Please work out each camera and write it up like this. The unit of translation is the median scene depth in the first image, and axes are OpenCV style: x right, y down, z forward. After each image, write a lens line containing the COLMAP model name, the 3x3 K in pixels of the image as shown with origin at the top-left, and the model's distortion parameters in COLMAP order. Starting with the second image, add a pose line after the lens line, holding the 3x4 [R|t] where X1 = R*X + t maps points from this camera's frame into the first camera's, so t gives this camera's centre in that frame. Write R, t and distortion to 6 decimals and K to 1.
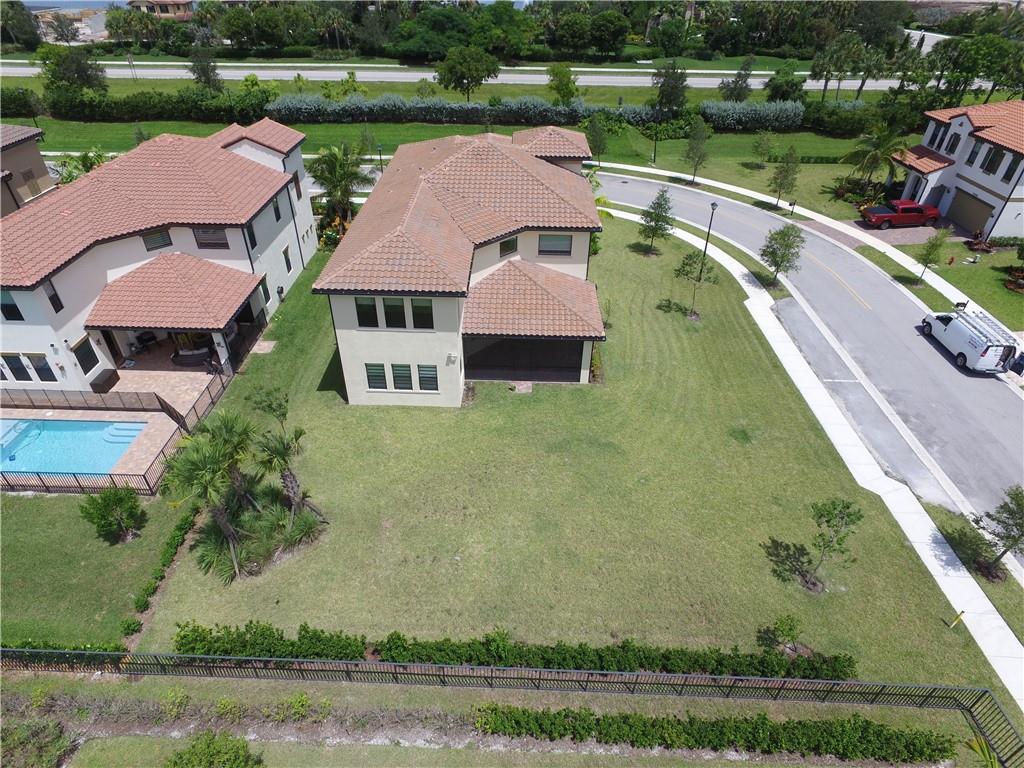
lens RADIAL K [[606.5, 0, 491.7], [0, 606.5, 384.2], [0, 0, 1]] dist [-0.016856, 0.024347]
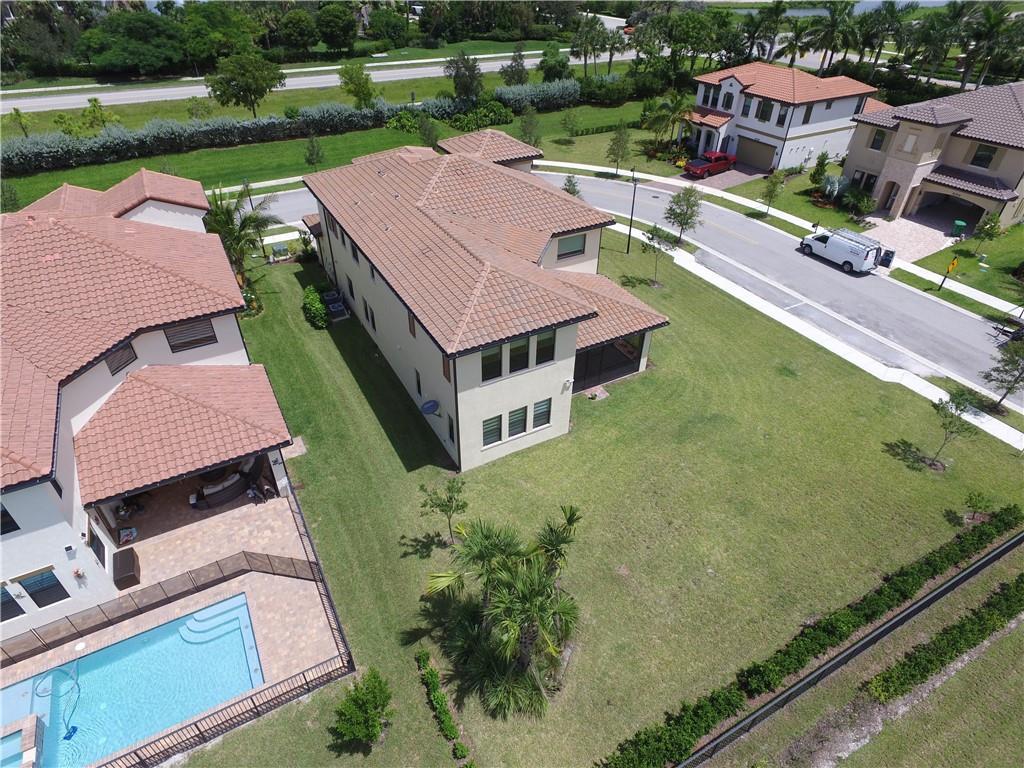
lens RADIAL K [[605.6, 0, 512.0], [0, 605.6, 384.0], [0, 0, 1]] dist [-0.000025, 0.001377]
pose [[0.860879, -0.305544, 0.406854, -0.293261], [0.301012, 0.950514, 0.076906, -0.079664], [-0.410218, 0.056261, 0.910250, 0.099450]]
